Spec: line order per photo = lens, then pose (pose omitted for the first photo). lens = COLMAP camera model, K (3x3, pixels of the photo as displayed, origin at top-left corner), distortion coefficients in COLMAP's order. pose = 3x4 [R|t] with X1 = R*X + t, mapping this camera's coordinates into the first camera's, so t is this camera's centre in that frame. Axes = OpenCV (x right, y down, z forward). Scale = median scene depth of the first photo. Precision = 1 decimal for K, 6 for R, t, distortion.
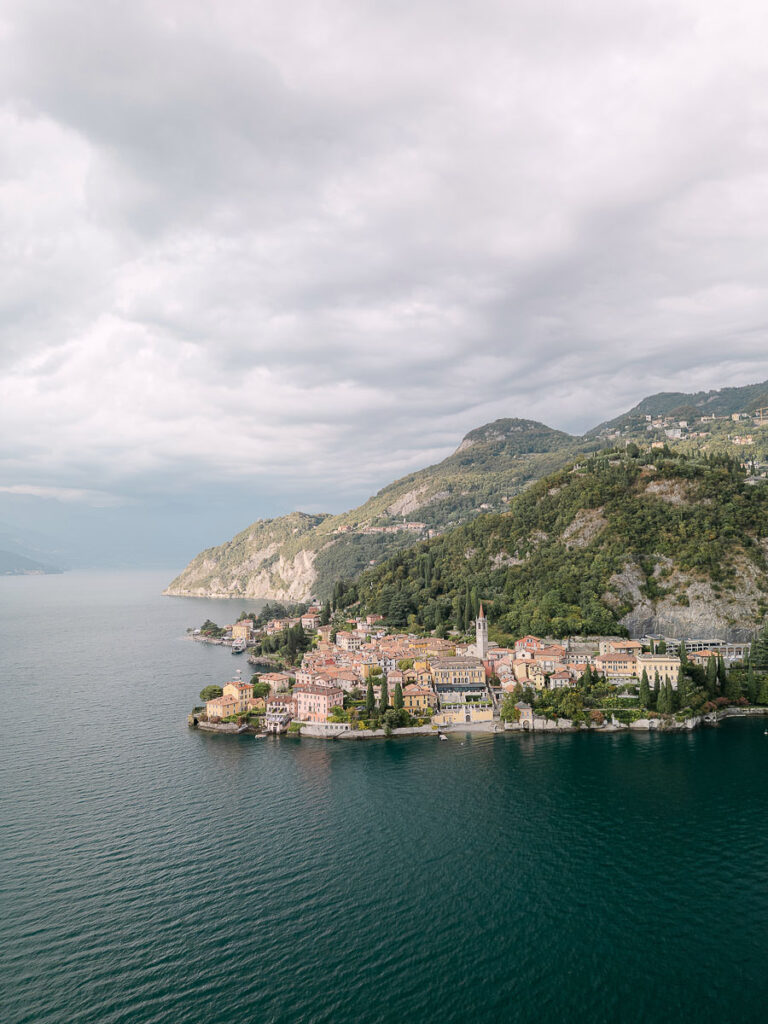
lens RADIAL K [[722.4, 0, 383.0], [0, 722.4, 509.0], [0, 0, 1]] dist [0.029835, -0.007104]
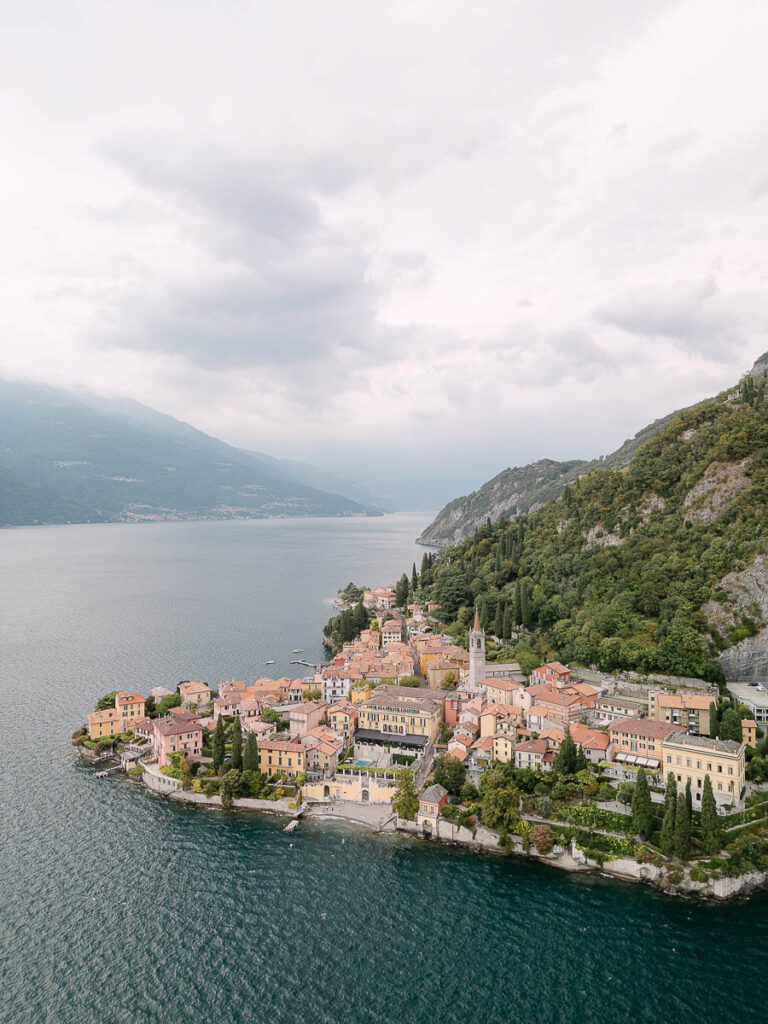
lens RADIAL K [[722.4, 0, 384.0], [0, 722.4, 513.1], [0, 0, 1]] dist [0.029835, -0.007104]
pose [[0.907055, 0.014978, -0.420746, 0.332628], [0.019752, 0.996753, 0.078066, -0.012892], [0.420549, -0.079121, 0.903813, 0.356952]]
